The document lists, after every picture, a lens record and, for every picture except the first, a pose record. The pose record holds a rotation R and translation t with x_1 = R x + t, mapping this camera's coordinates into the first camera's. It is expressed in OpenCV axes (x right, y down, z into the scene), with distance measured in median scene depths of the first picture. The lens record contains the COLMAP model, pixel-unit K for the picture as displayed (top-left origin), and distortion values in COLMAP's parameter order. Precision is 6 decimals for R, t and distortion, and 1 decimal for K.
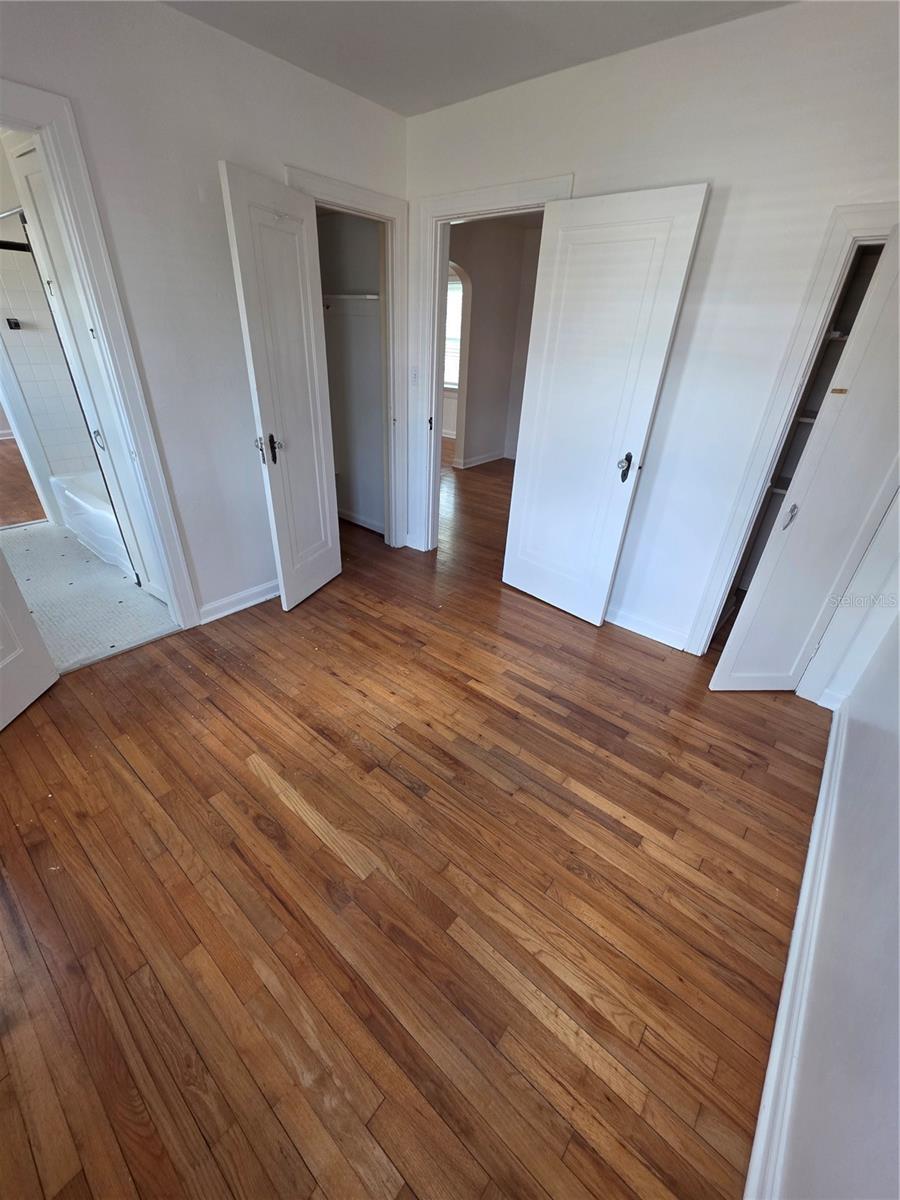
lens RADIAL K [[479.7, 0, 456.3], [0, 479.7, 599.1], [0, 0, 1]] dist [-0.000454, -0.000001]
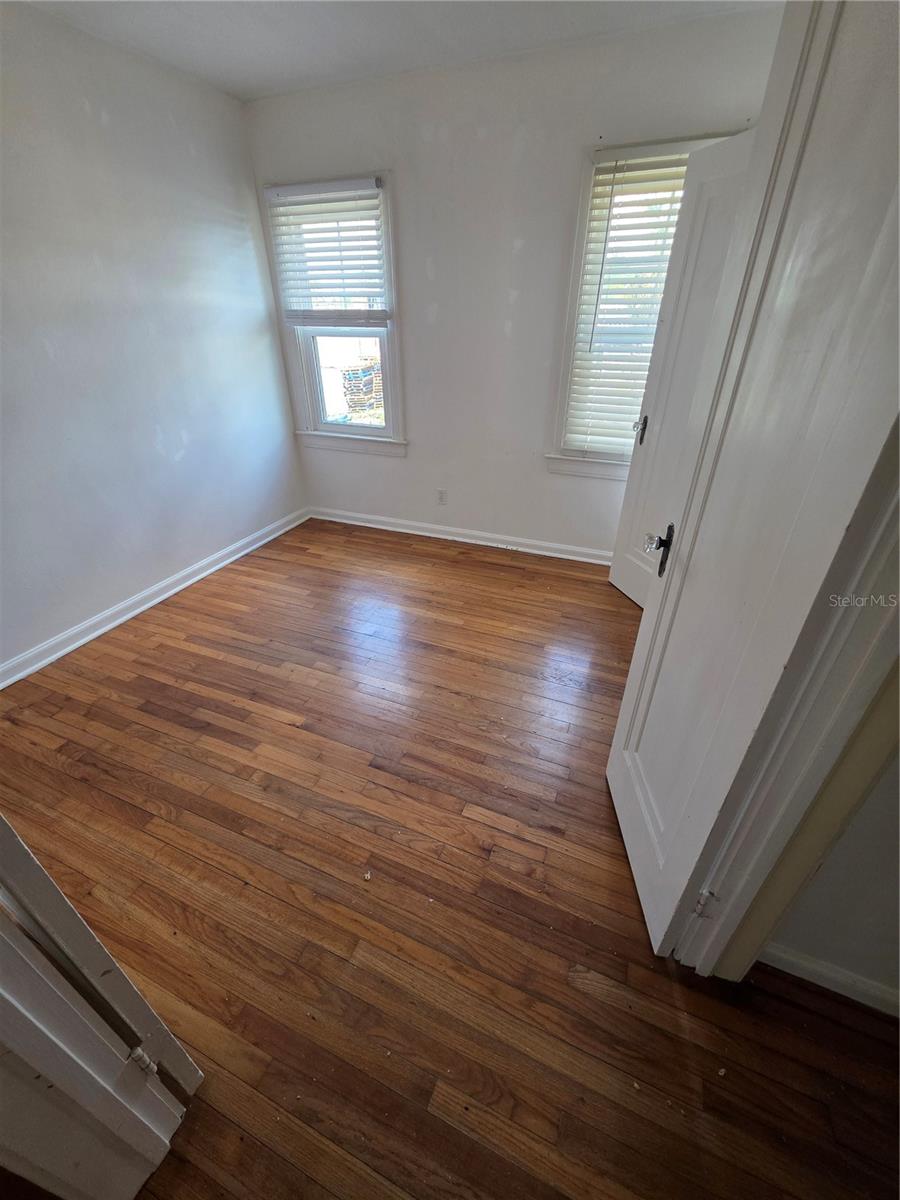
lens RADIAL K [[478.1, 0, 452.3], [0, 478.1, 603.4], [0, 0, 1]] dist [-0.000192, 0.000233]
pose [[-0.955191, 0.118434, -0.271265, -0.021698], [-0.175365, 0.511859, 0.840980, -0.743561], [0.238450, 0.850867, -0.468153, 1.365558]]
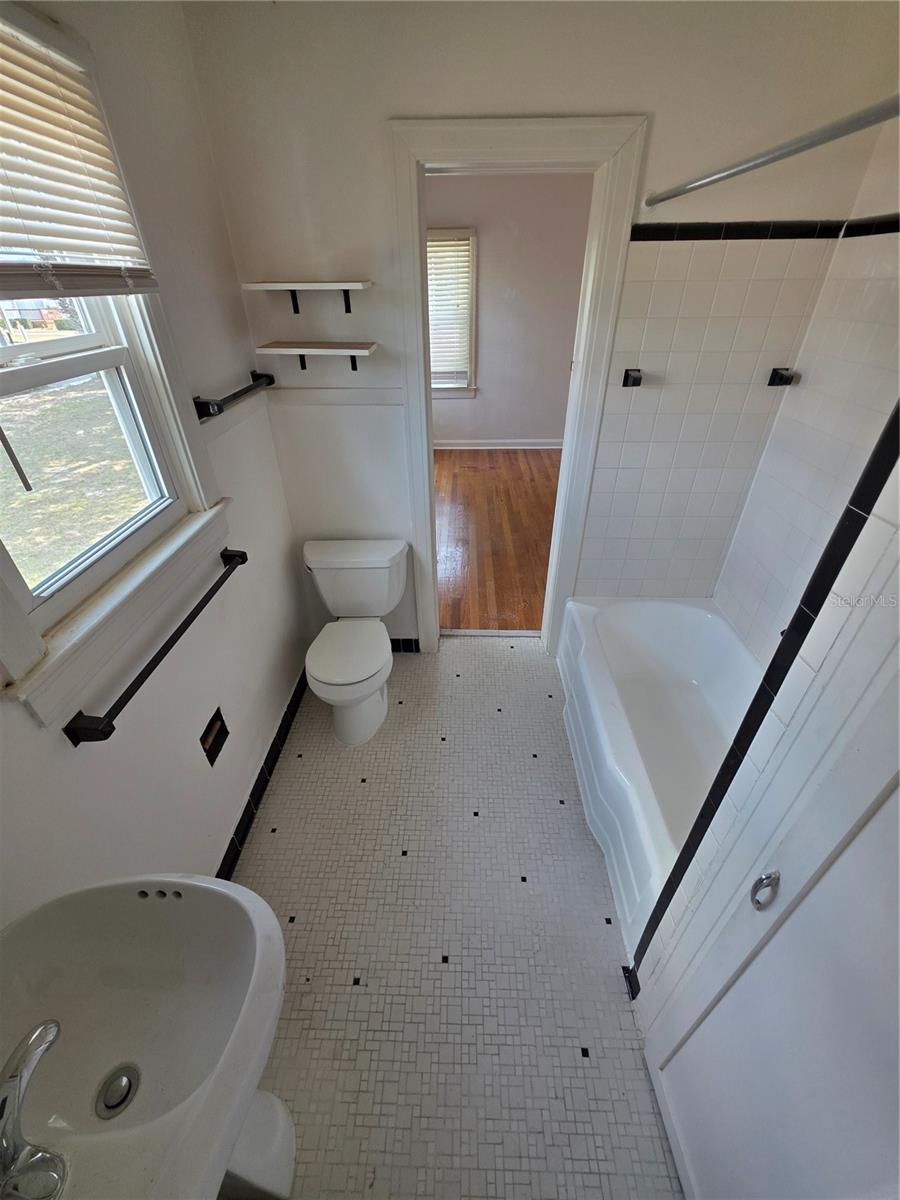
lens RADIAL K [[479.7, 0, 456.3], [0, 479.7, 599.1], [0, 0, 1]] dist [-0.000454, -0.000001]
pose [[0.621172, 0.398248, -0.674940, -0.813841], [-0.350825, 0.911445, 0.214920, -0.549414], [0.700762, 0.103283, 0.705879, 0.707231]]
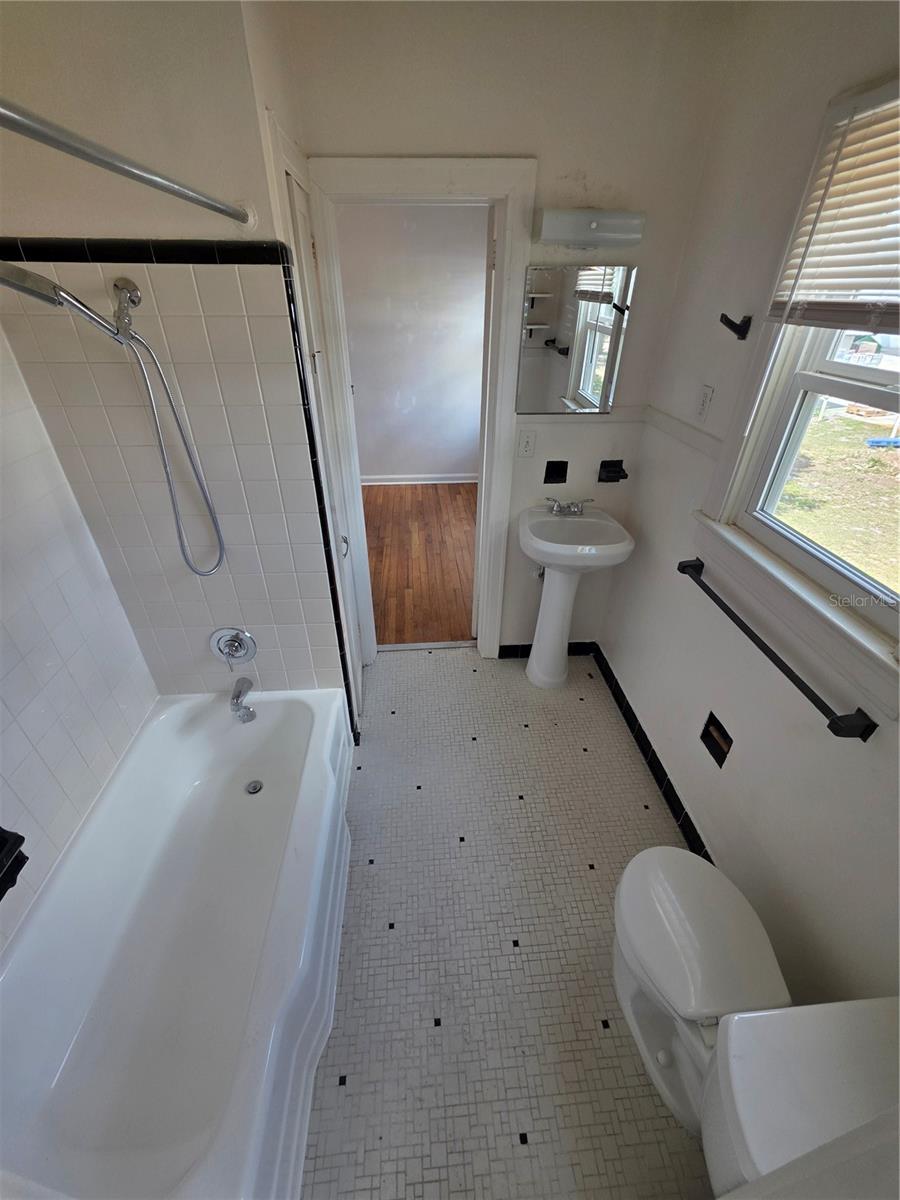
lens RADIAL K [[478.1, 0, 452.3], [0, 478.1, 603.4], [0, 0, 1]] dist [-0.000192, 0.000233]
pose [[-0.690666, -0.433044, 0.579183, -1.503983], [0.317237, 0.538292, 0.780770, -0.912398], [-0.649878, 0.722990, -0.234402, 1.275592]]
